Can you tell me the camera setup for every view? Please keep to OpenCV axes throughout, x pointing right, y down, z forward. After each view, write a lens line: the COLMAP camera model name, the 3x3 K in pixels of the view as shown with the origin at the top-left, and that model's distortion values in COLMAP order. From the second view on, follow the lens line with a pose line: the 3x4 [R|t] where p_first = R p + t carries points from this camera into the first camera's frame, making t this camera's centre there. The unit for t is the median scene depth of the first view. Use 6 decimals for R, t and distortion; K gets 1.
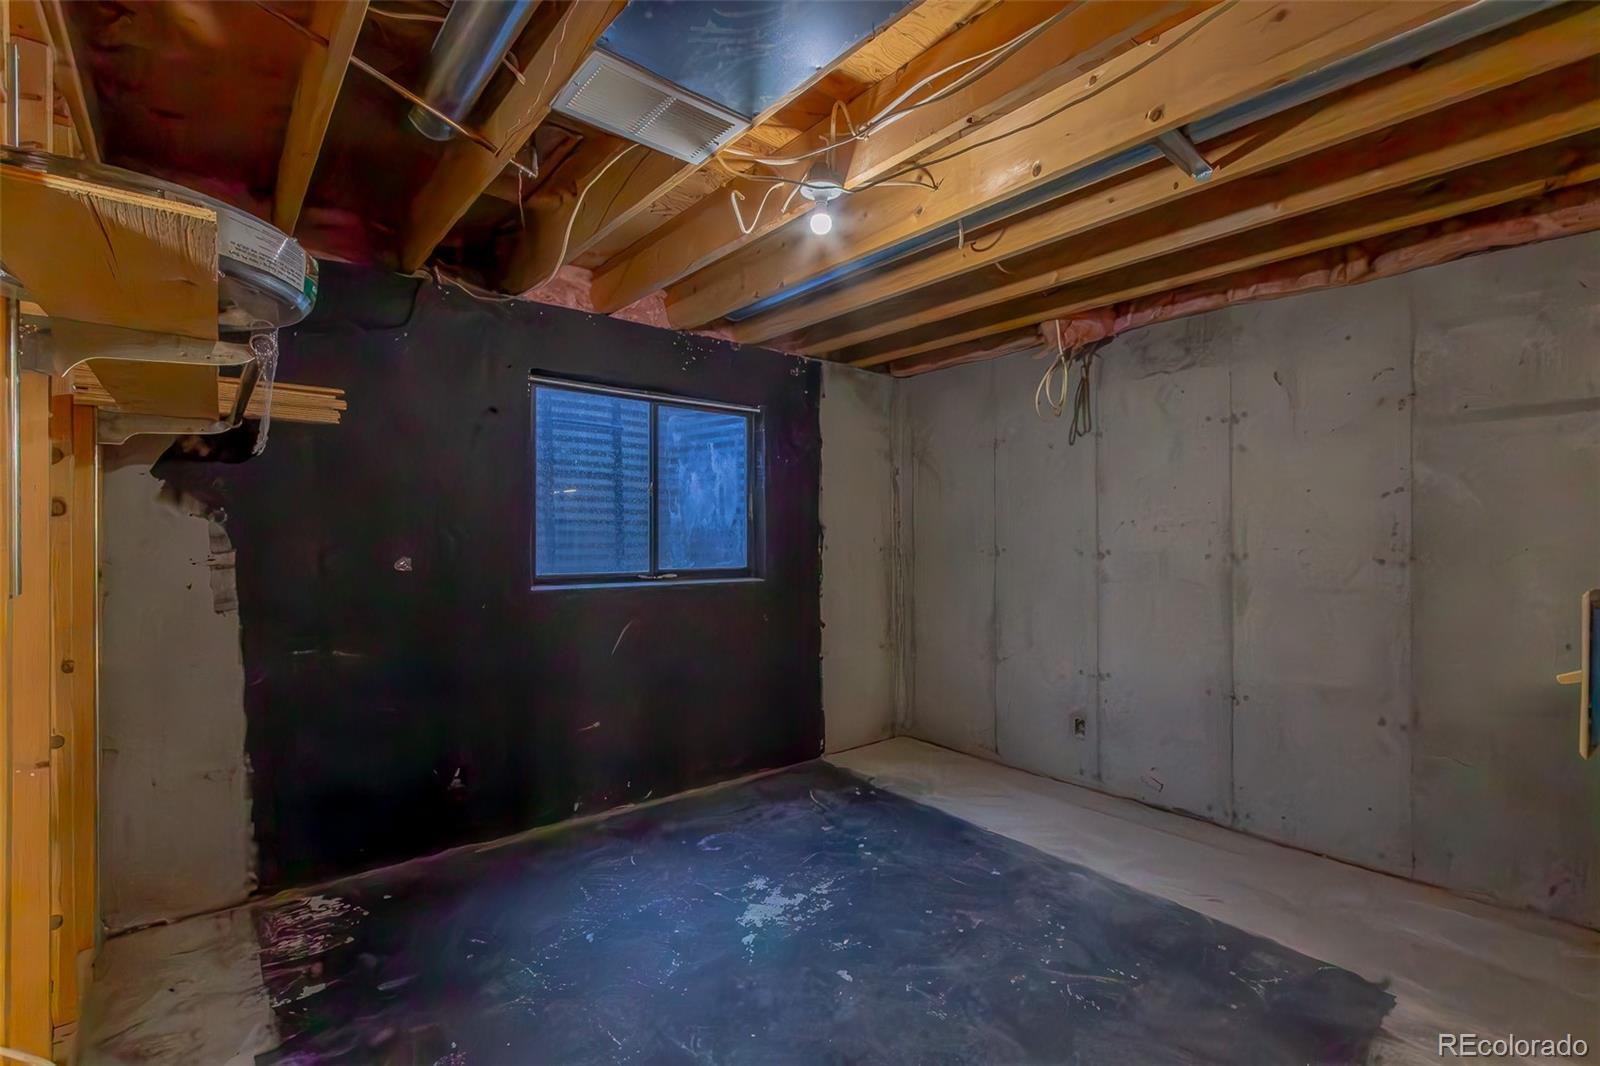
lens RADIAL K [[738.0, 0, 801.5], [0, 738.0, 526.7], [0, 0, 1]] dist [0.001530, -0.000406]
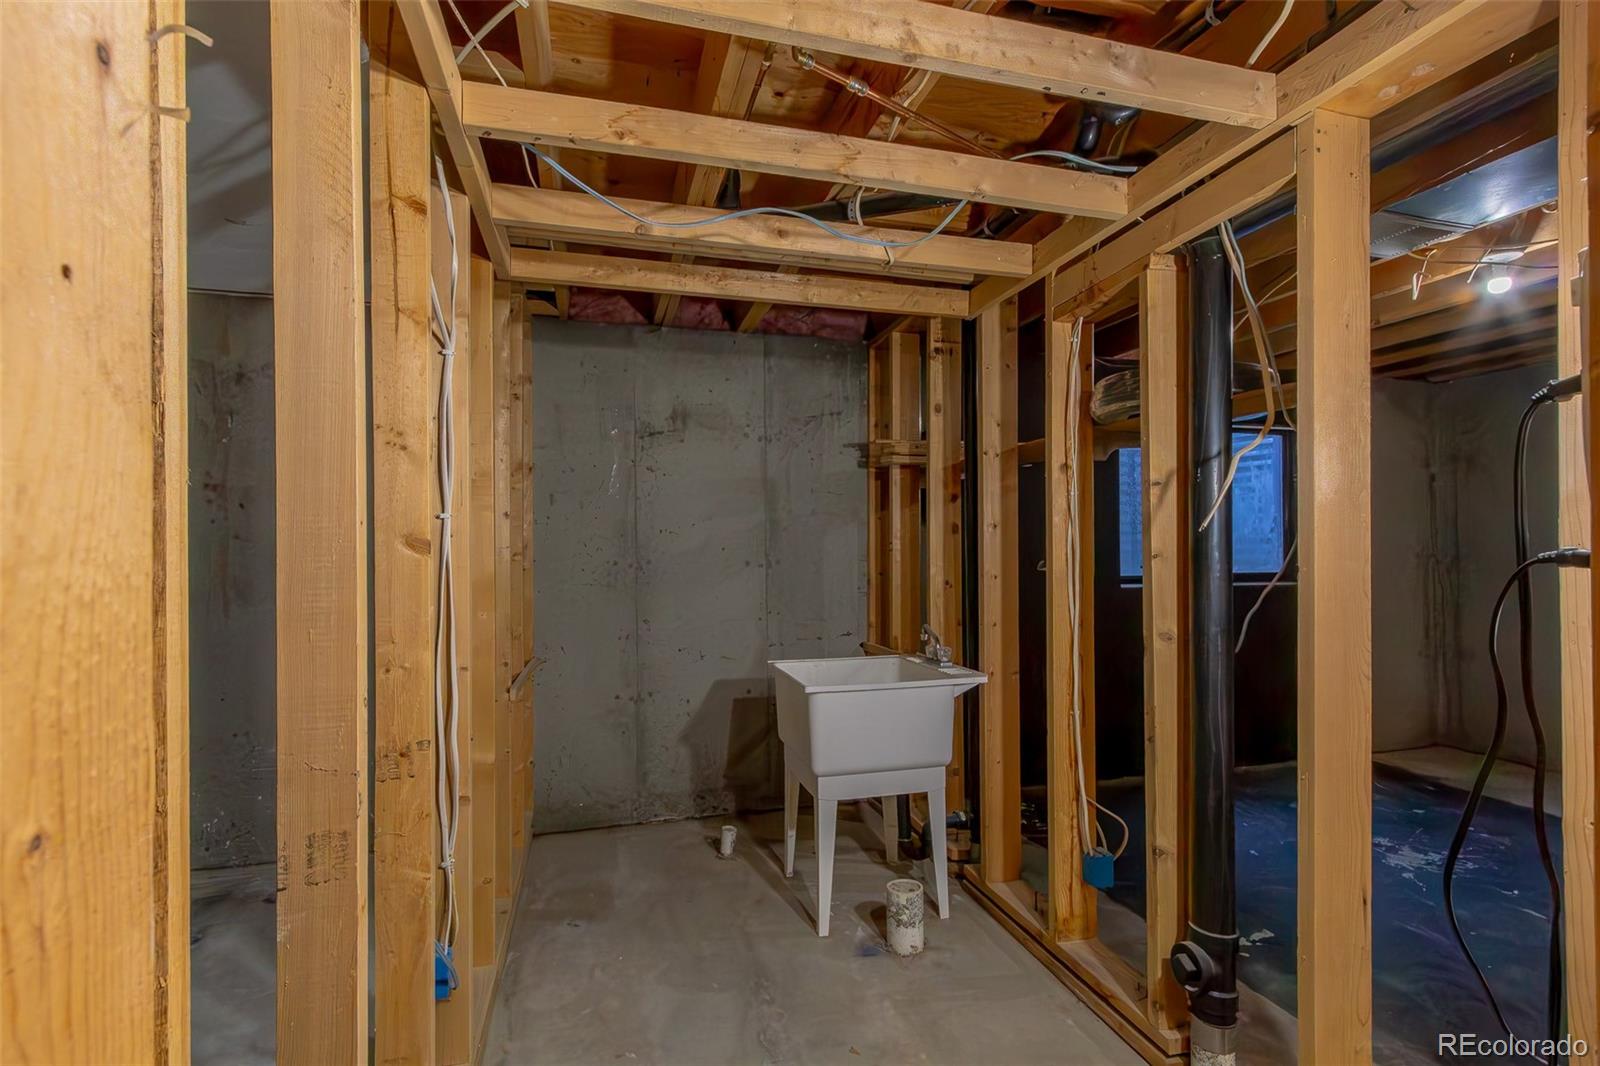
lens RADIAL K [[738.0, 0, 801.5], [0, 738.0, 526.7], [0, 0, 1]] dist [0.001530, -0.000406]
pose [[0.910362, -0.014694, -0.413551, -0.280921], [0.009295, 0.999843, -0.015063, -0.001325], [0.413707, 0.009869, 0.910356, -0.309459]]
